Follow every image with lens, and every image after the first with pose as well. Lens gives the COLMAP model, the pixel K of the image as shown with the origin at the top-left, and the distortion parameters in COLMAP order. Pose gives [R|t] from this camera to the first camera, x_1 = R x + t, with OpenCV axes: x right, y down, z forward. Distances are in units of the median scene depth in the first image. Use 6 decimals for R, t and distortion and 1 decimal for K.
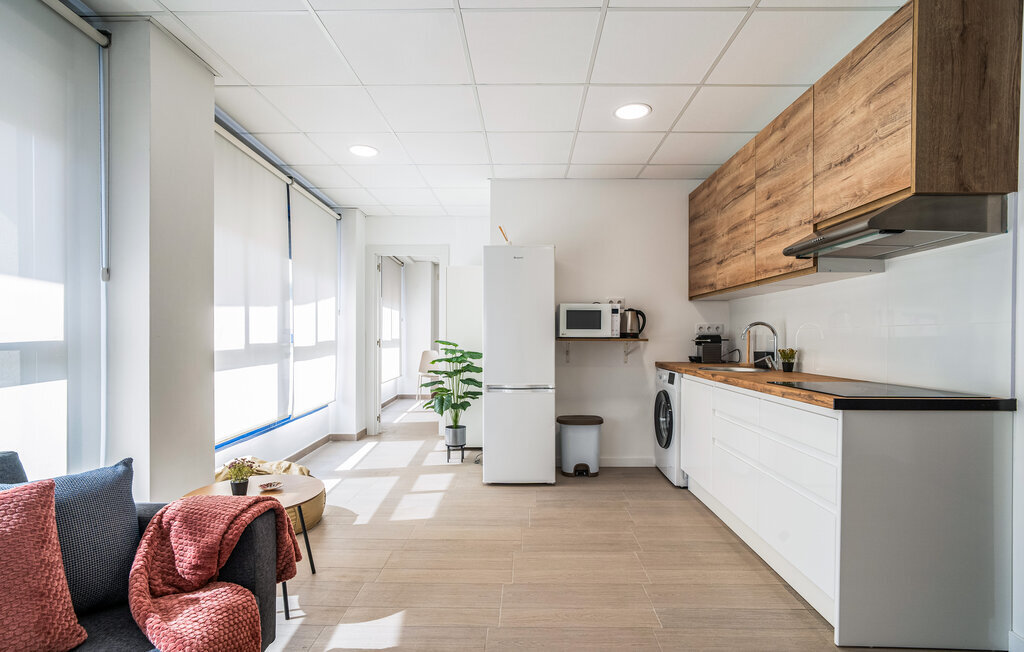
lens RADIAL K [[488.4, 0, 508.6], [0, 488.4, 336.2], [0, 0, 1]] dist [-0.000219, 0.000691]
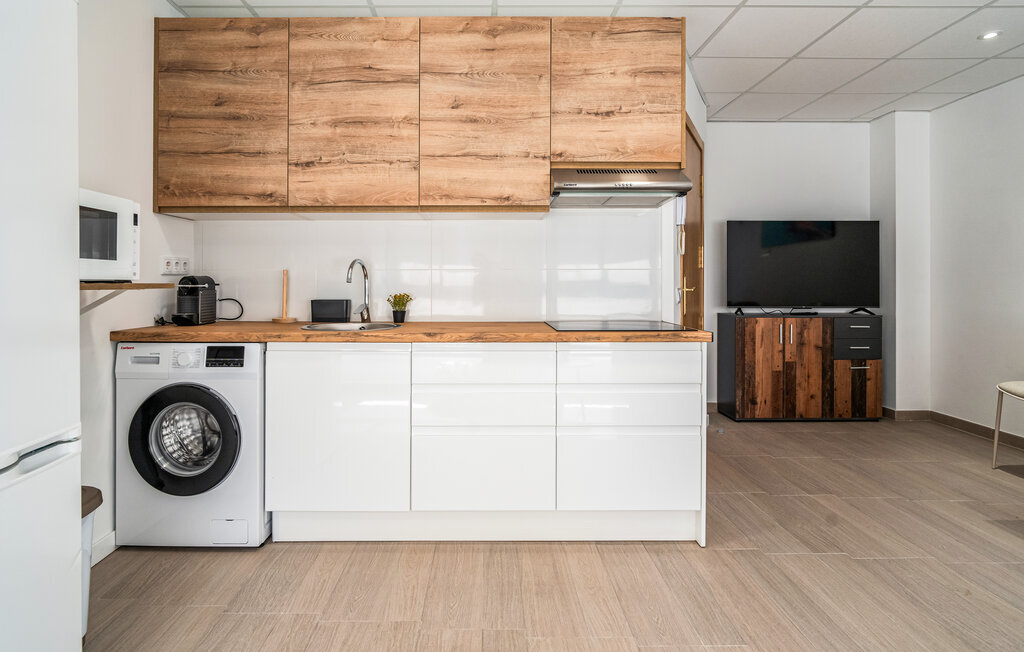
lens RADIAL K [[542.3, 0, 496.9], [0, 542.3, 281.3], [0, 0, 1]] dist [-0.014273, 0.005095]
pose [[-0.043669, 0.002590, 0.999043, -0.429529], [0.000246, 0.999997, -0.002582, 0.008285], [-0.999046, 0.000133, -0.043669, 1.146088]]
